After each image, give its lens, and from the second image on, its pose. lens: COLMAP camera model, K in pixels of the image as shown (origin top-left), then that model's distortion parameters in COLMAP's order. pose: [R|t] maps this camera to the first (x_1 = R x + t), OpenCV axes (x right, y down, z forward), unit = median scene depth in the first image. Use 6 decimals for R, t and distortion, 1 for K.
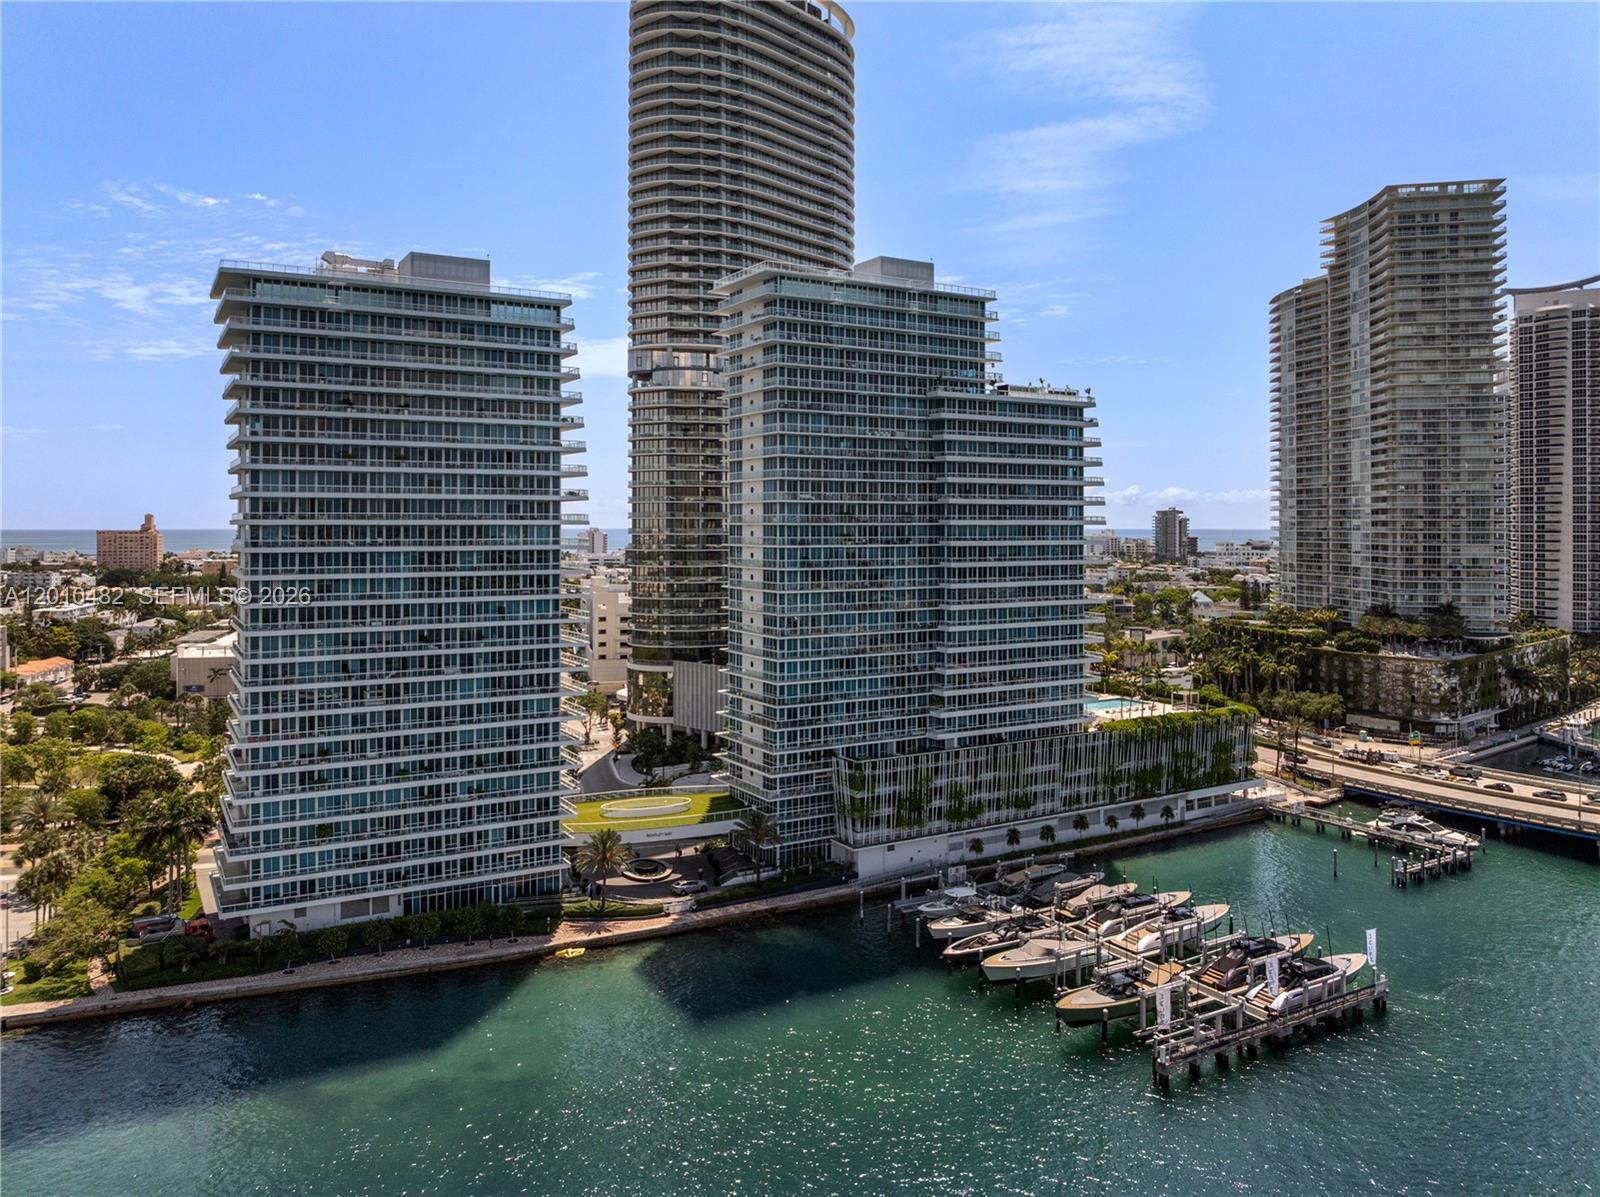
lens RADIAL K [[1128.5, 0, 797.7], [0, 1128.5, 600.2], [0, 0, 1]] dist [0.034510, -0.077672]
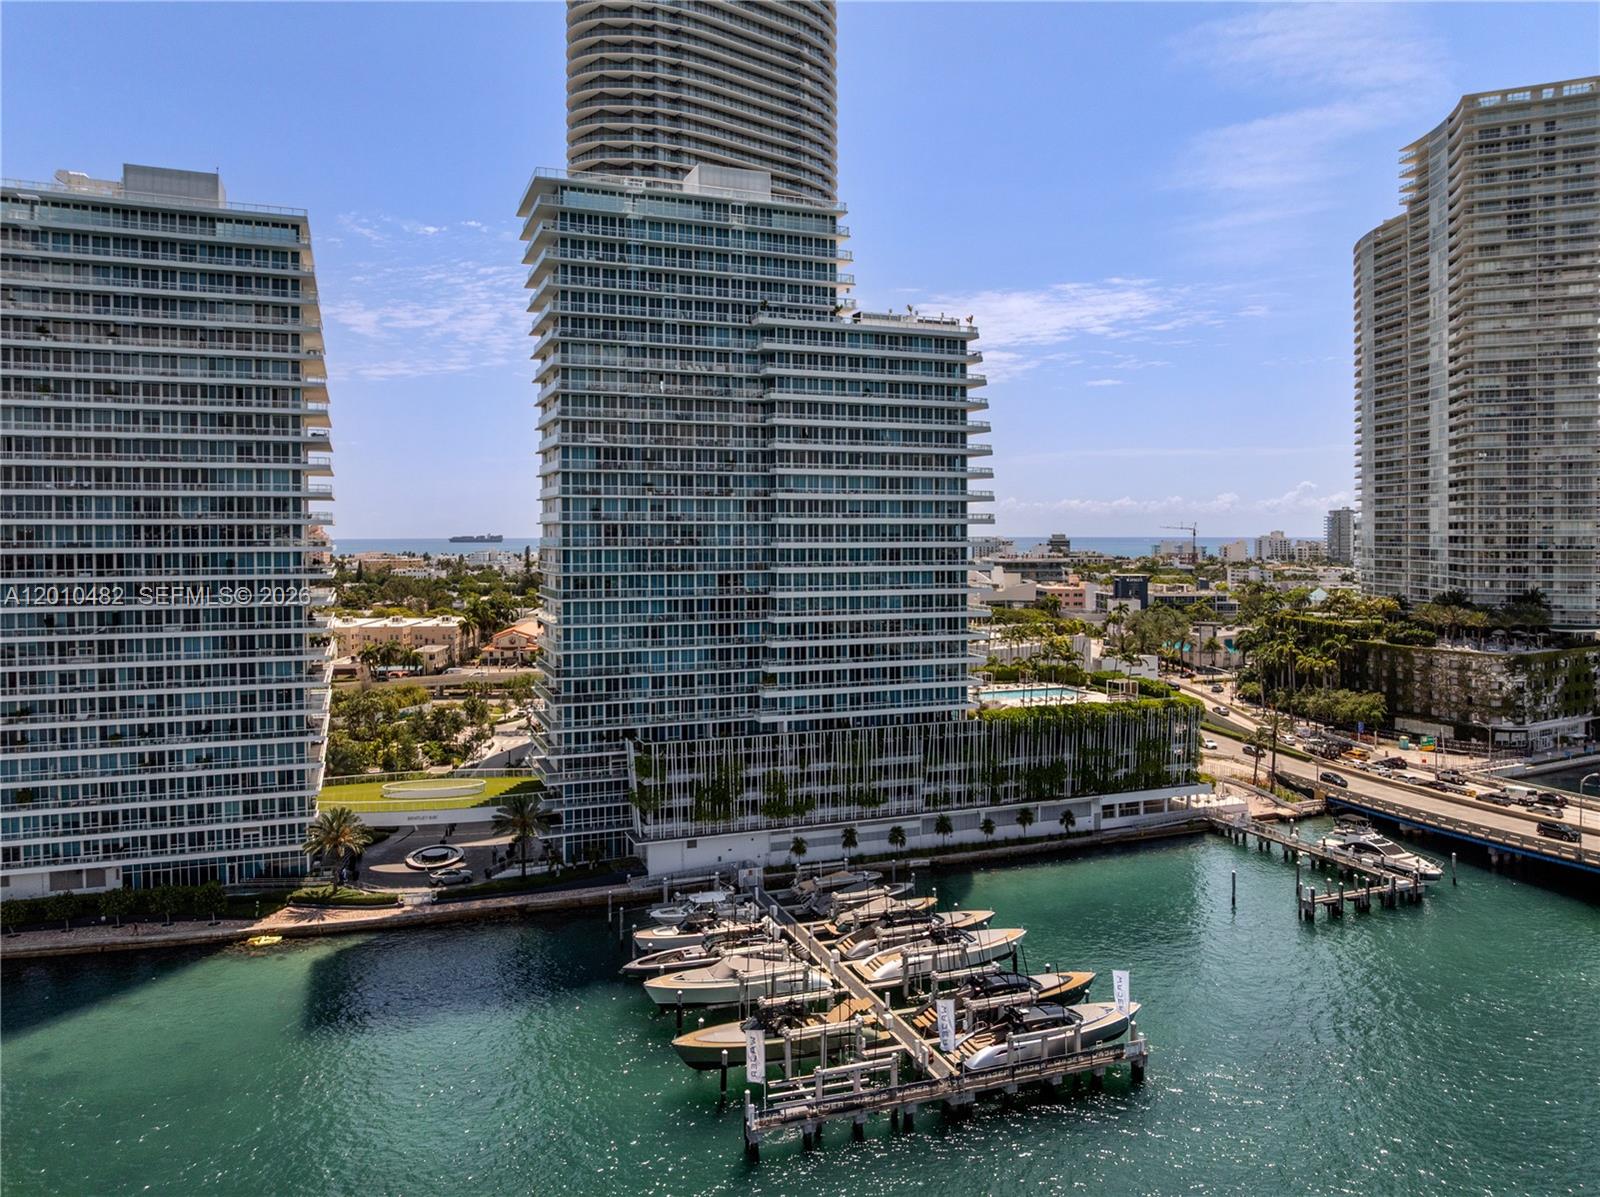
lens RADIAL K [[1122.4, 0, 799.6], [0, 1122.4, 618.0], [0, 0, 1]] dist [-0.007899, 0.001674]
pose [[0.987504, 0.012270, -0.157118, 0.289449], [-0.010424, 0.999867, 0.012568, 0.032817], [0.157251, -0.010773, 0.987500, 0.159469]]
